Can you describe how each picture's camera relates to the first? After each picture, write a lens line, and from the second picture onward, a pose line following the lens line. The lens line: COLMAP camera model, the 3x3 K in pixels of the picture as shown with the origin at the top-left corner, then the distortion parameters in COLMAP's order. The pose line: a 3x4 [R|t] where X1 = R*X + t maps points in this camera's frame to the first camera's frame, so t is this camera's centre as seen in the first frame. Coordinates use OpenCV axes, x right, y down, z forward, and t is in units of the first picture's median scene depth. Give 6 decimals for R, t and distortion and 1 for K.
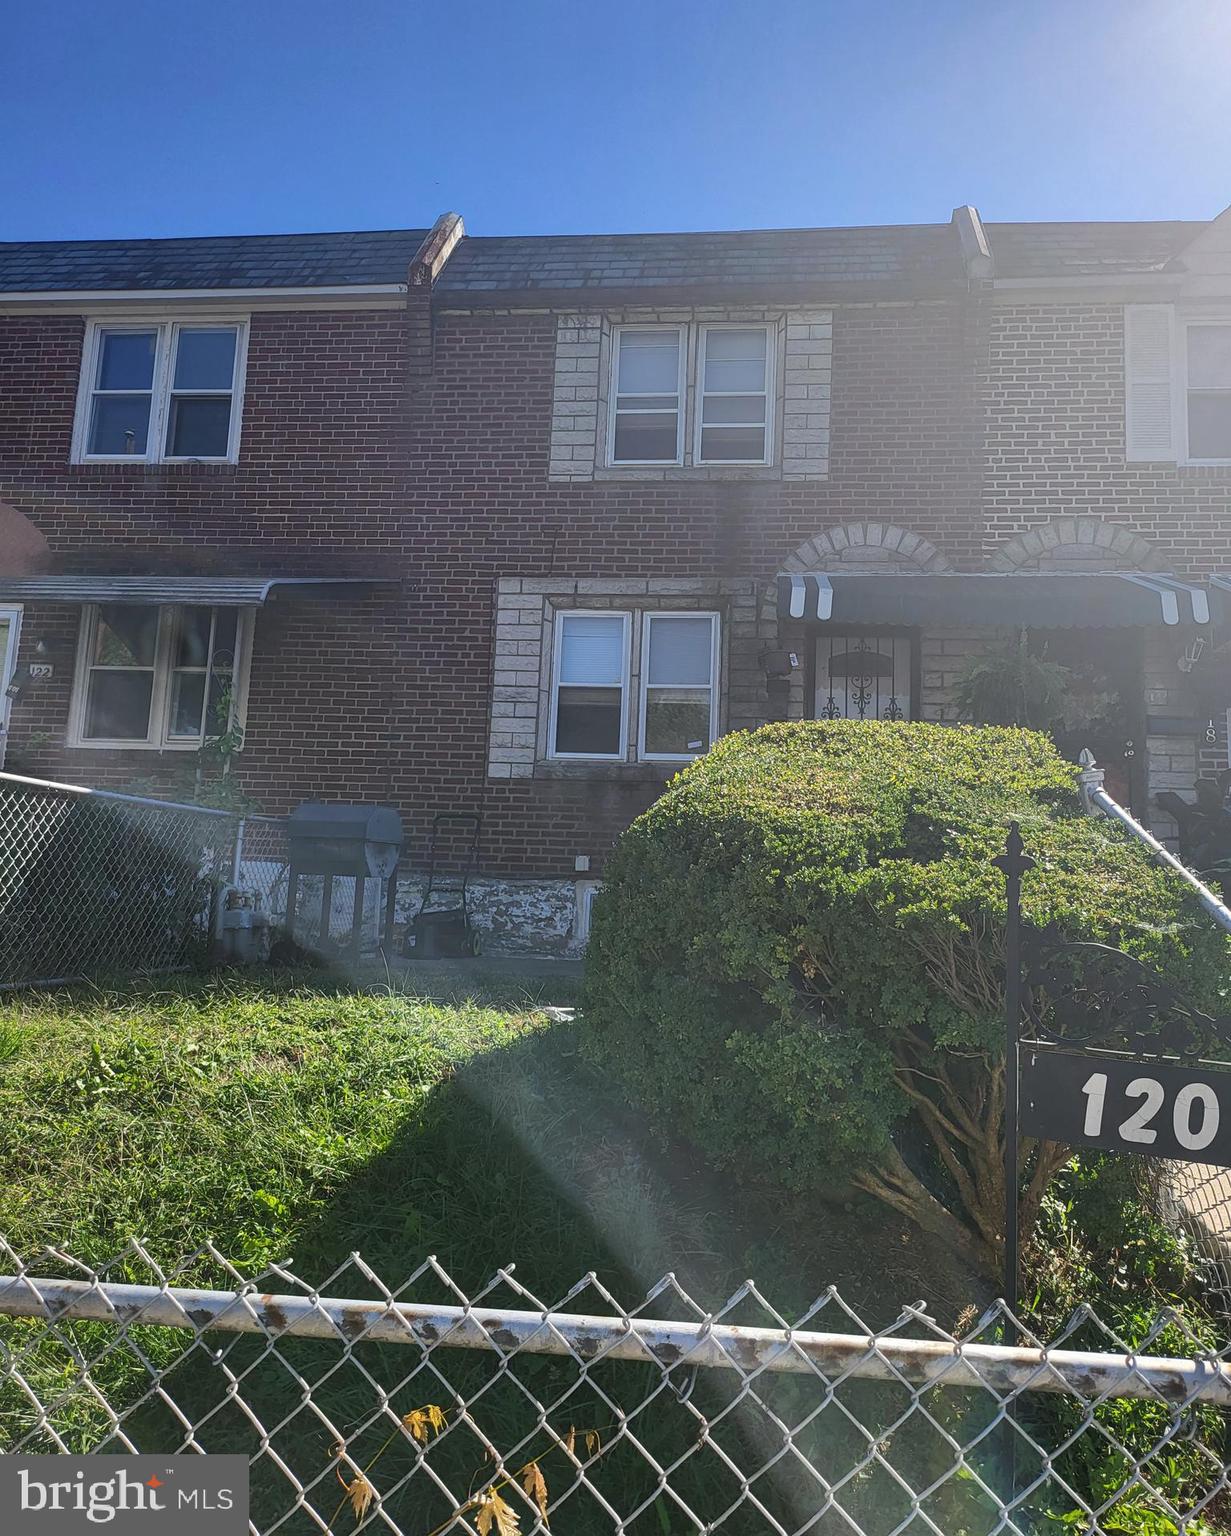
lens RADIAL K [[1138.9, 0, 615.4], [0, 1138.9, 775.2], [0, 0, 1]] dist [0.033878, -0.025747]
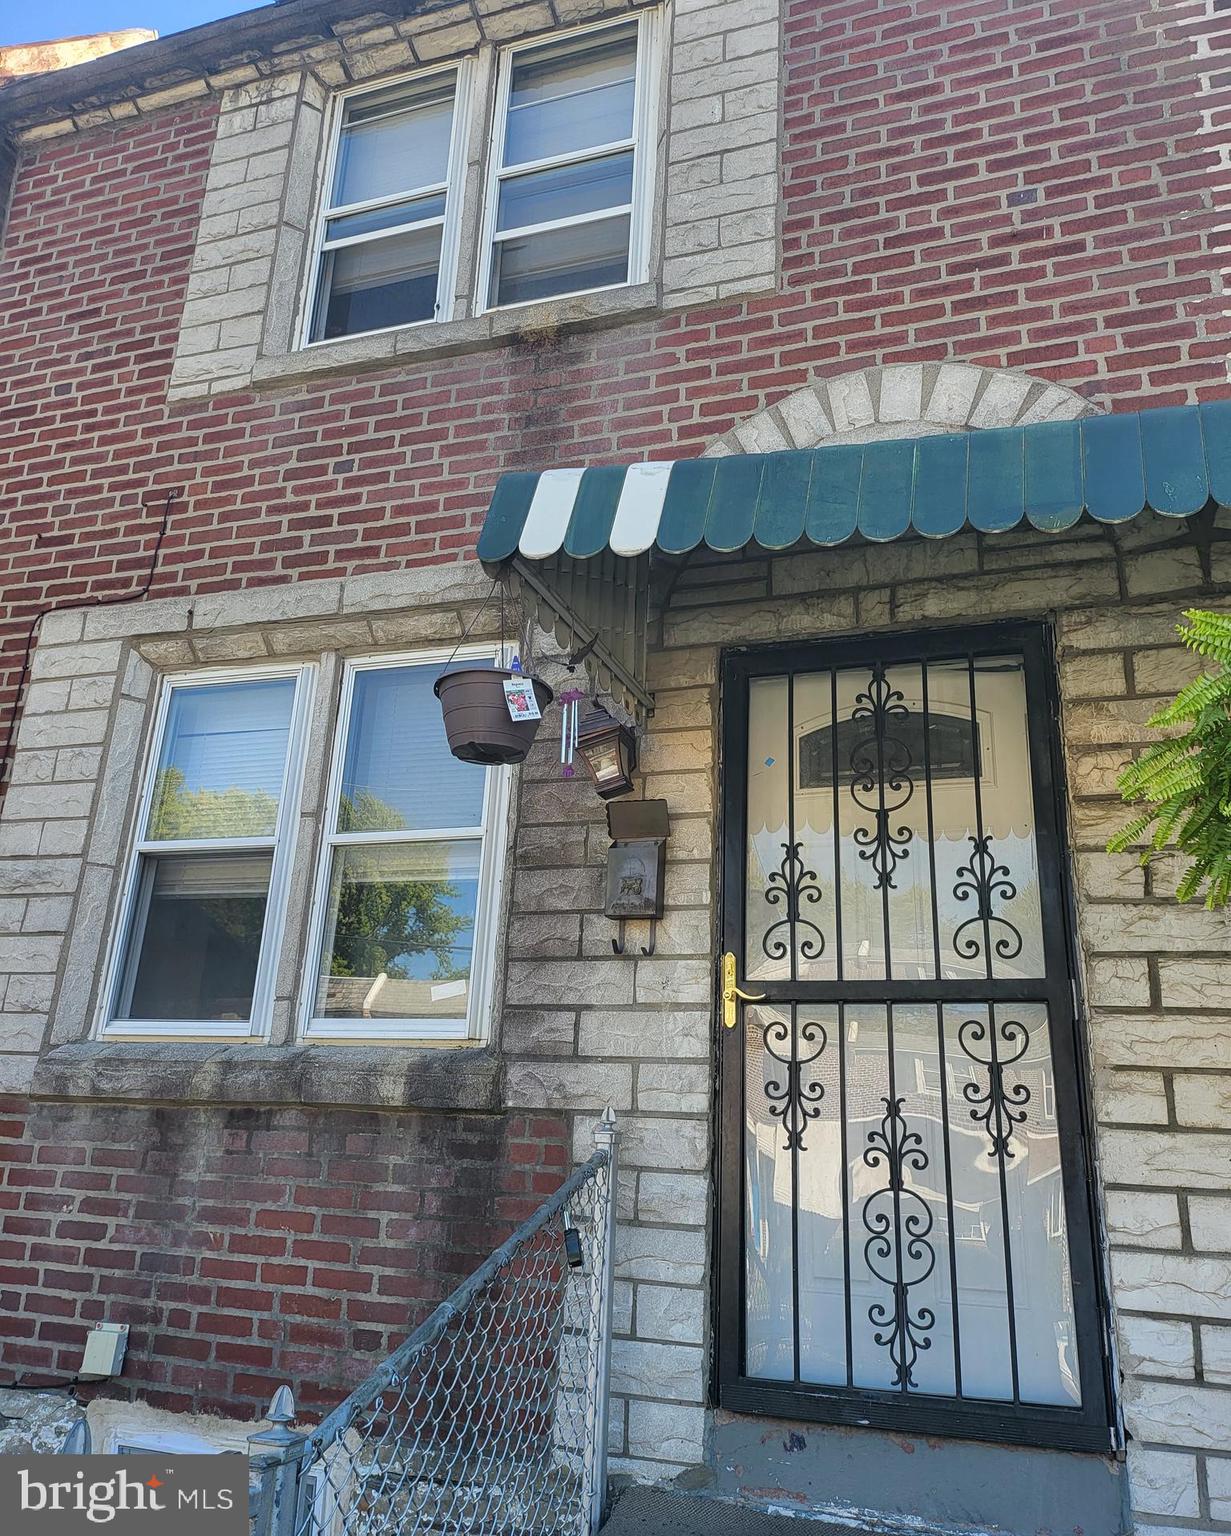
lens RADIAL K [[1138.9, 0, 612.2], [0, 1138.9, 761.2], [0, 0, 1]] dist [0.033878, -0.025747]
pose [[0.973680, -0.067217, -0.217782, 0.205257], [0.029981, 0.984993, -0.169969, -0.035250], [0.225938, 0.158967, 0.961084, 0.636956]]
